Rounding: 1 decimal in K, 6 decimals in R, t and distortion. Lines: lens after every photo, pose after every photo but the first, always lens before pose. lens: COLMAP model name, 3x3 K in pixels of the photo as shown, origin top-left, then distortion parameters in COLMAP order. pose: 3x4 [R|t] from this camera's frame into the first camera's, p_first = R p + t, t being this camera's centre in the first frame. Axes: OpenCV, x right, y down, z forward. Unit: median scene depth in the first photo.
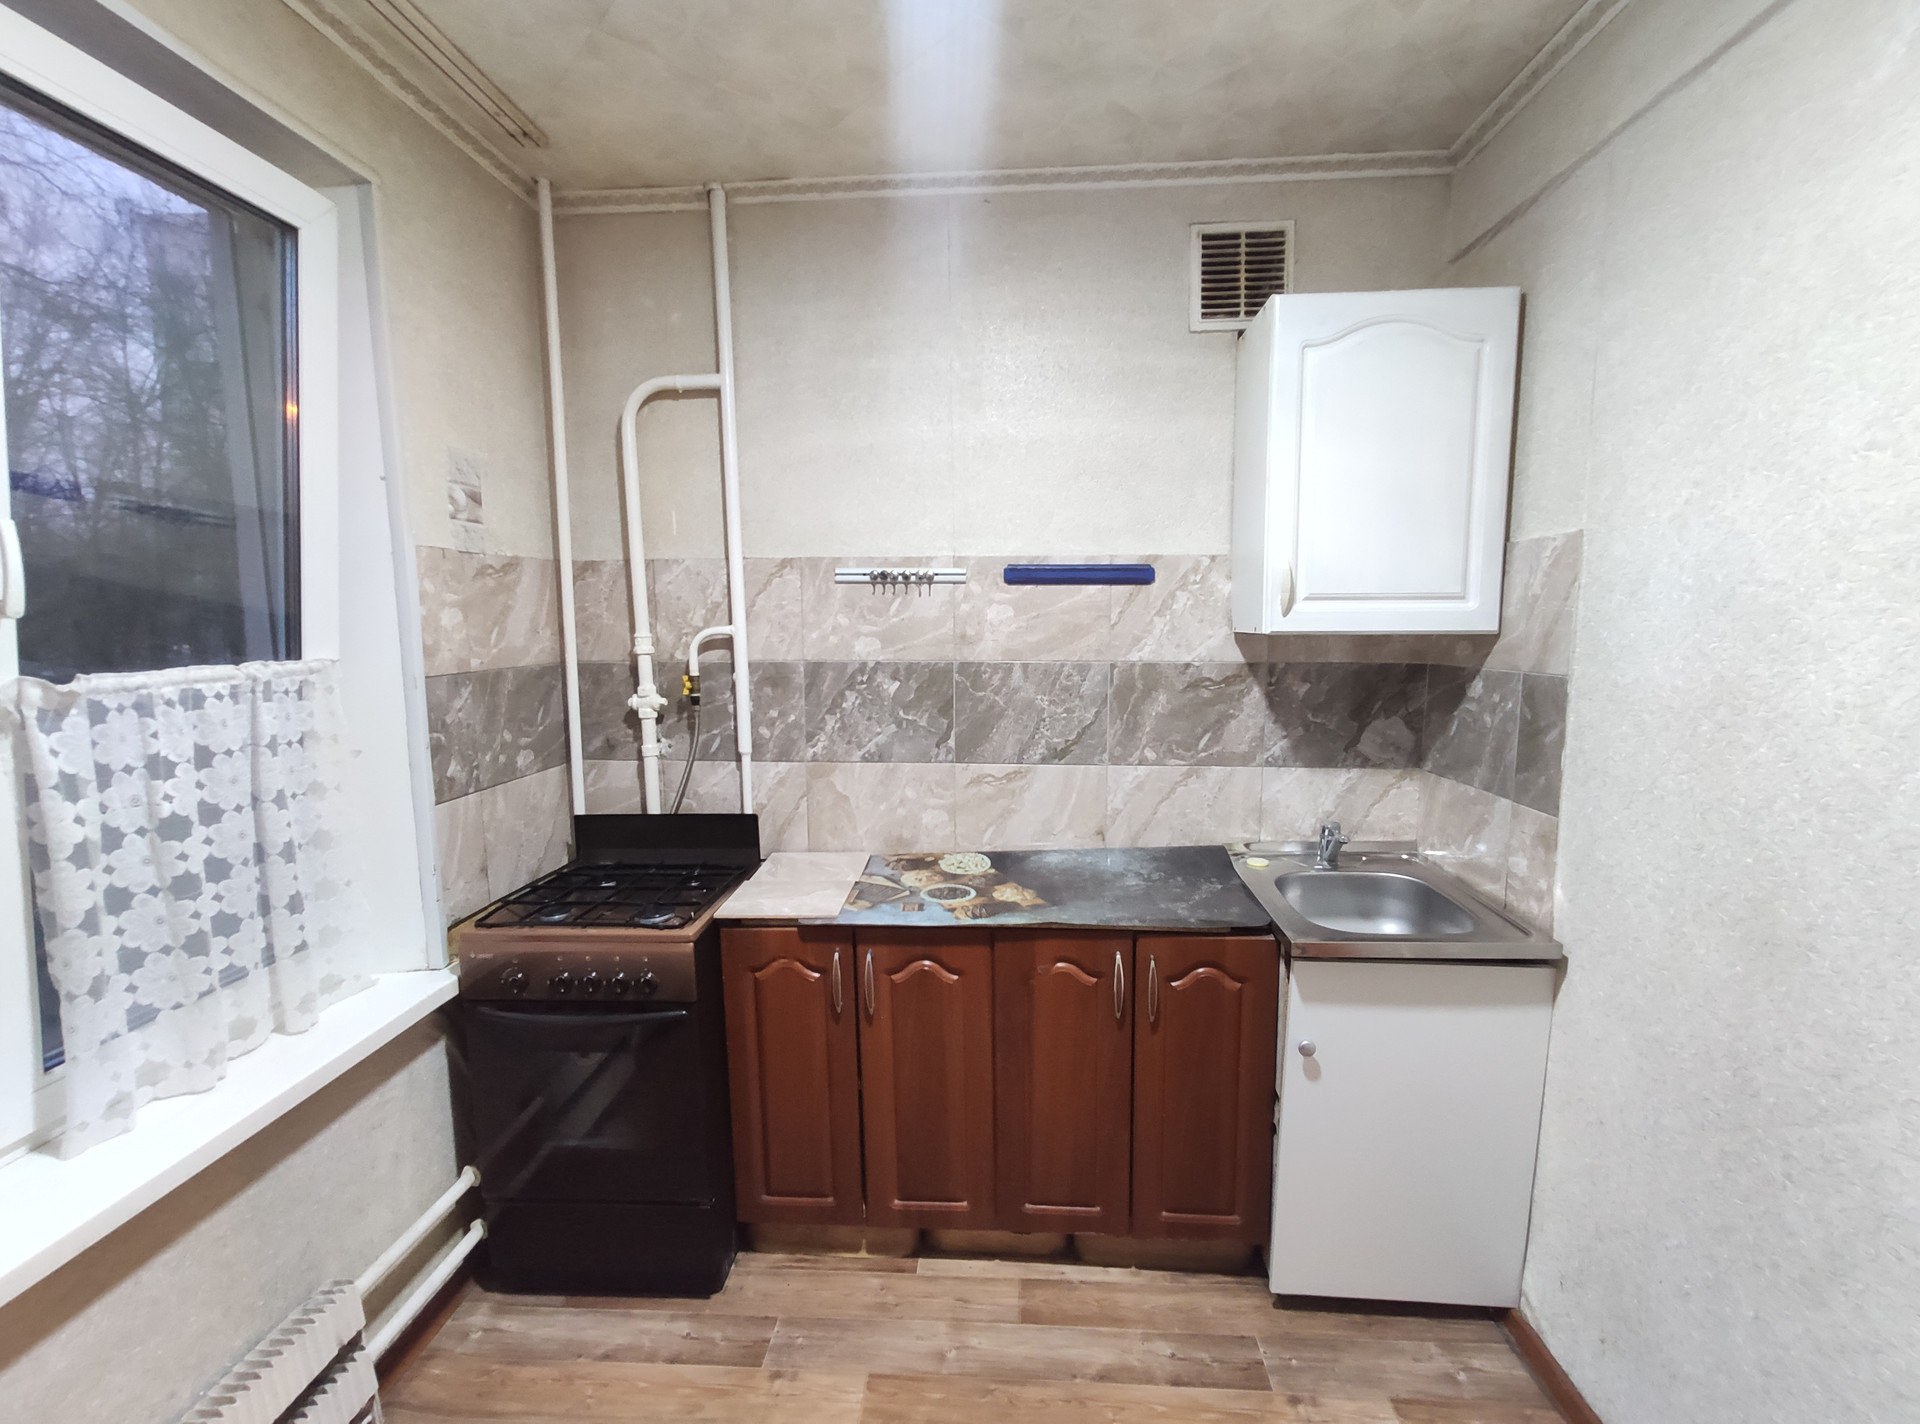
lens RADIAL K [[831.4, 0, 963.7], [0, 831.4, 716.2], [0, 0, 1]] dist [-0.029056, 0.013015]
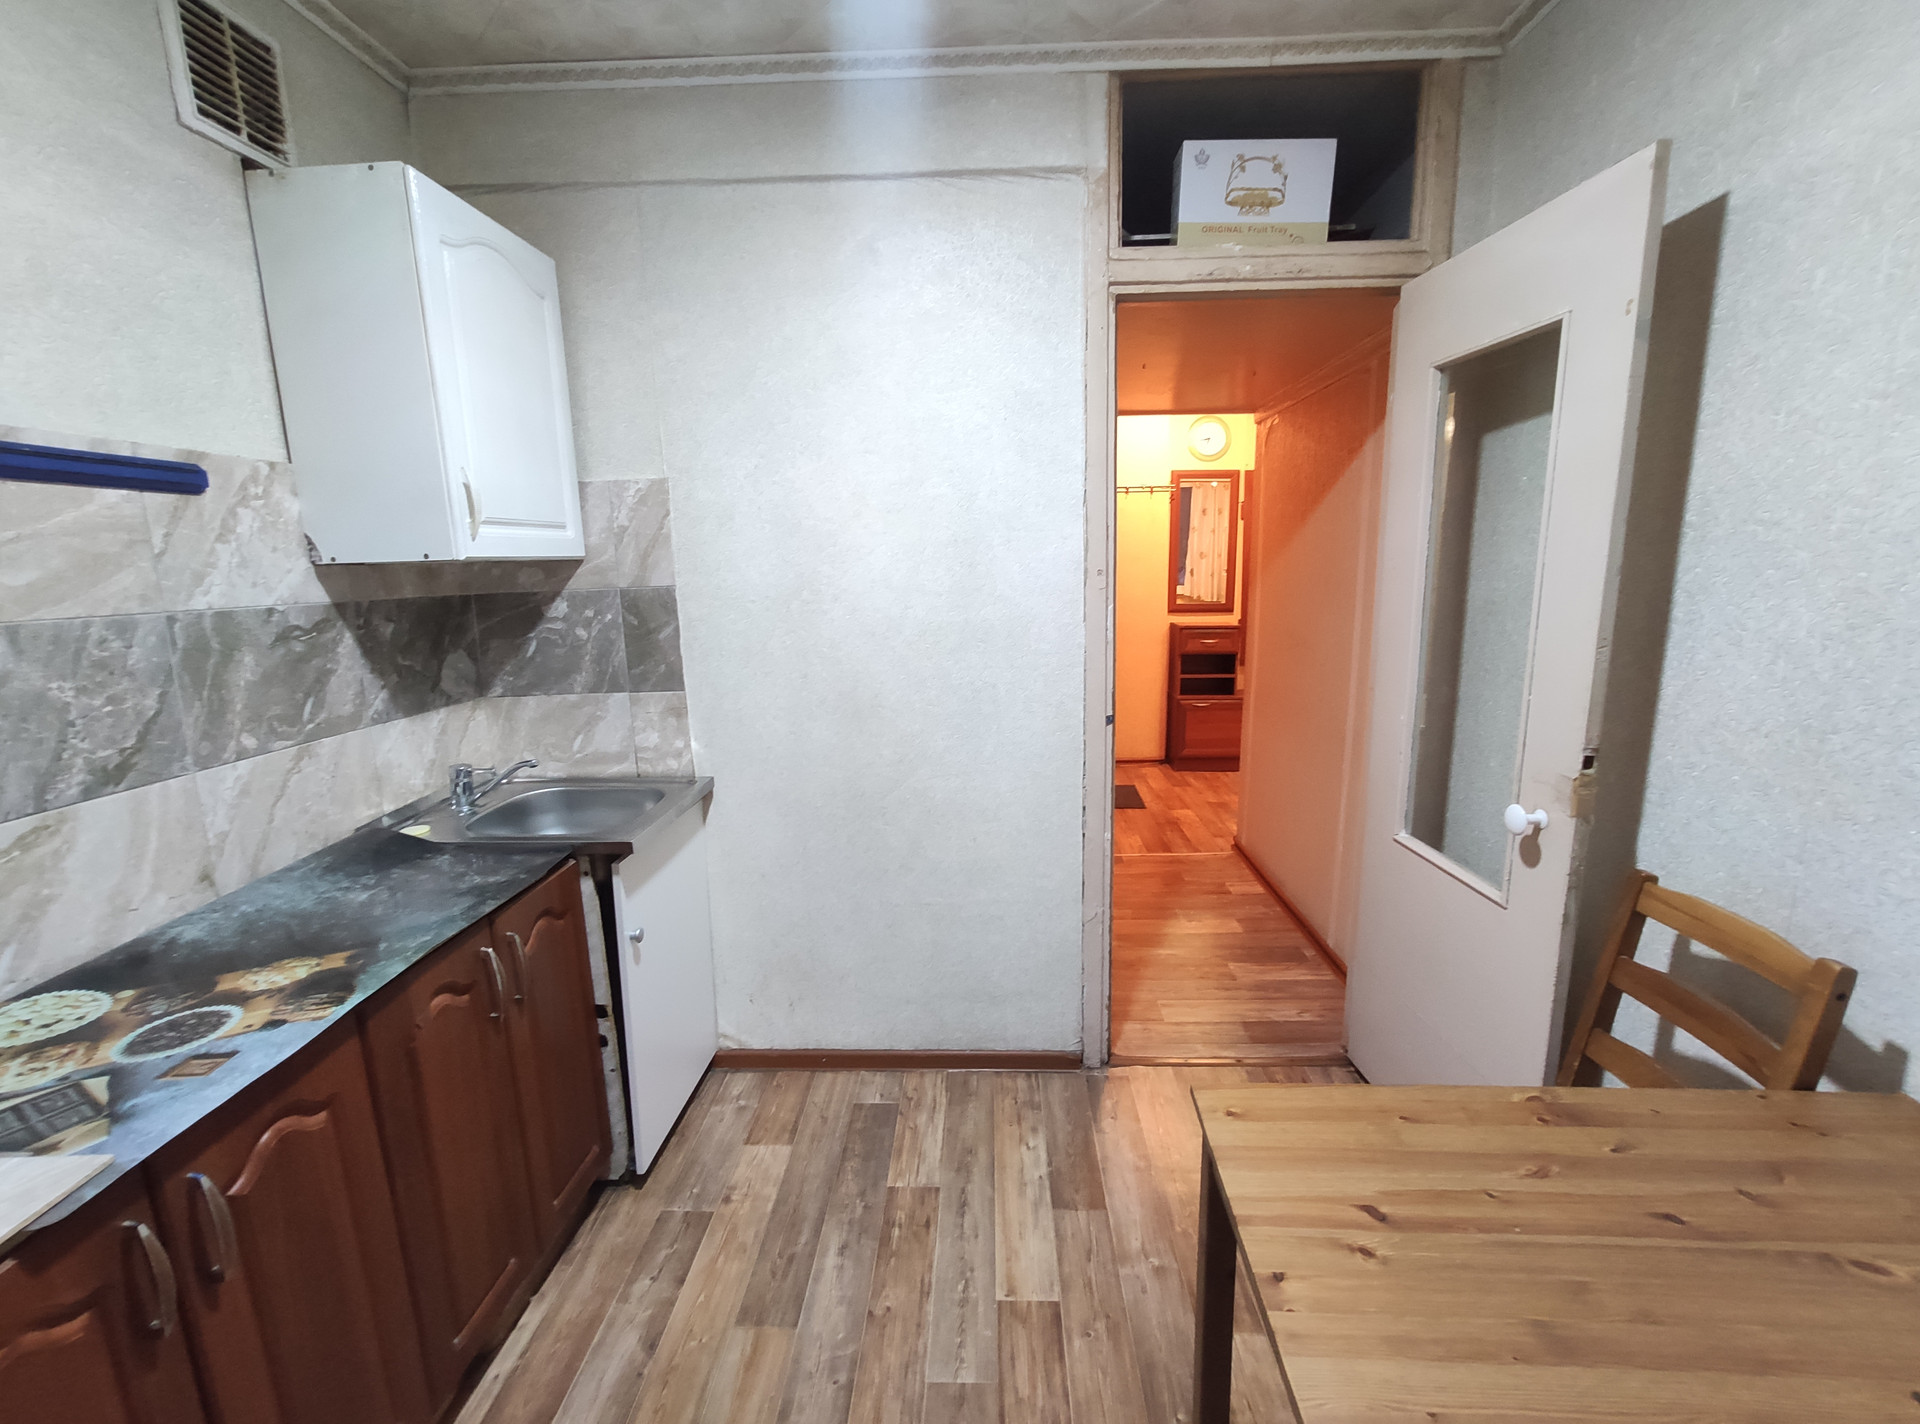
lens RADIAL K [[831.4, 0, 963.7], [0, 831.4, 716.2], [0, 0, 1]] dist [-0.029056, 0.013015]
pose [[-0.031479, -0.180514, 0.983069, -0.499468], [0.142641, 0.972677, 0.183173, -0.016762], [-0.989274, 0.145992, -0.004870, 0.424057]]
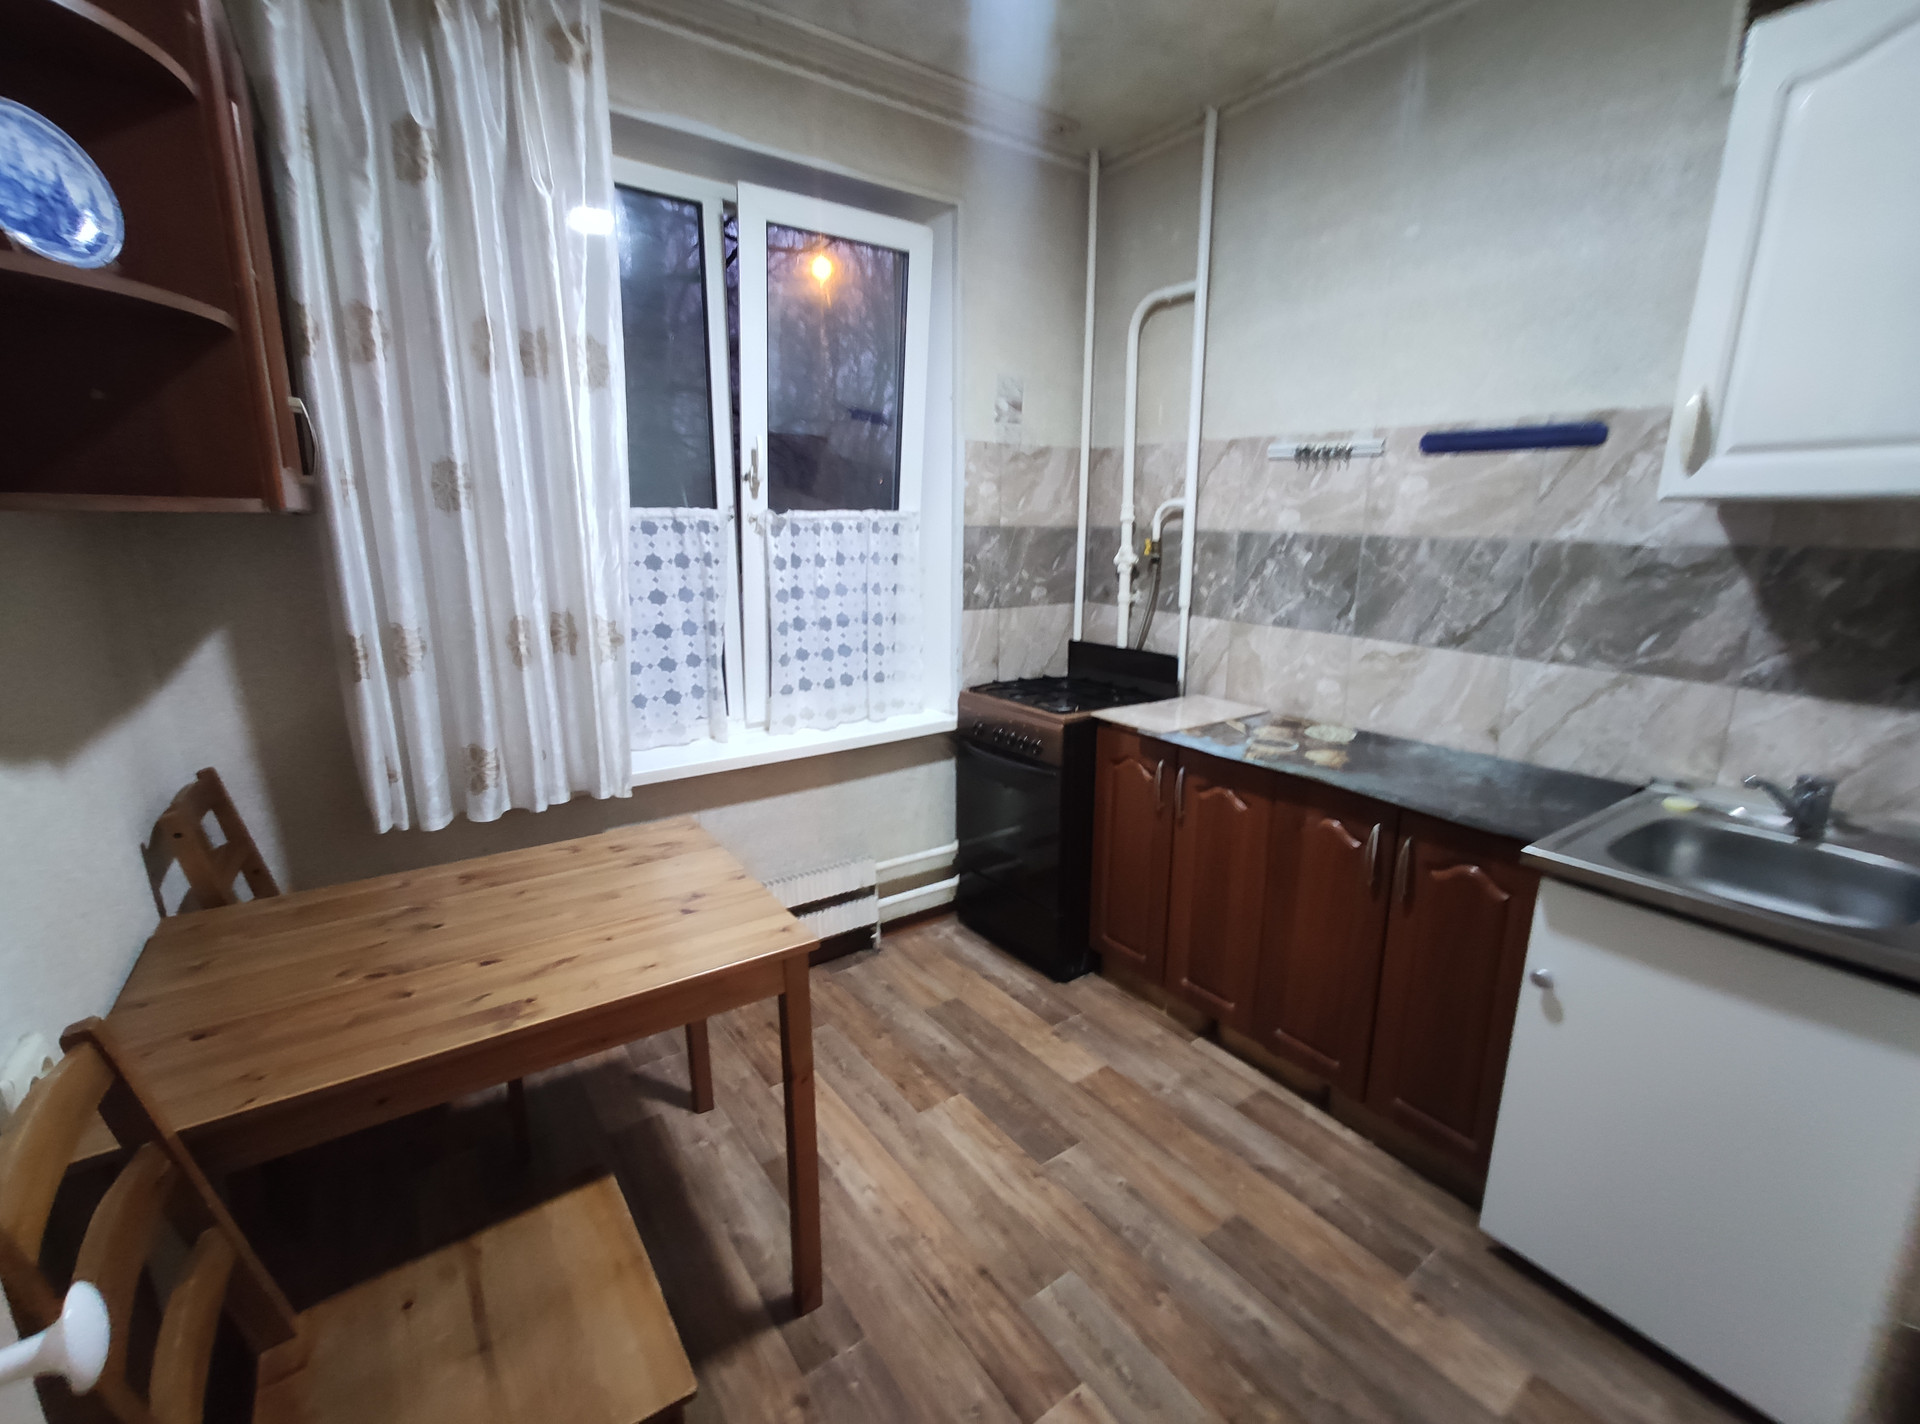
lens RADIAL K [[831.4, 0, 976.8], [0, 831.4, 707.4], [0, 0, 1]] dist [-0.032494, 0.030726]
pose [[0.645367, 0.184120, -0.741351, 0.498134], [-0.106765, 0.982732, 0.151127, 0.040963], [0.756375, -0.018382, 0.653880, -0.017780]]
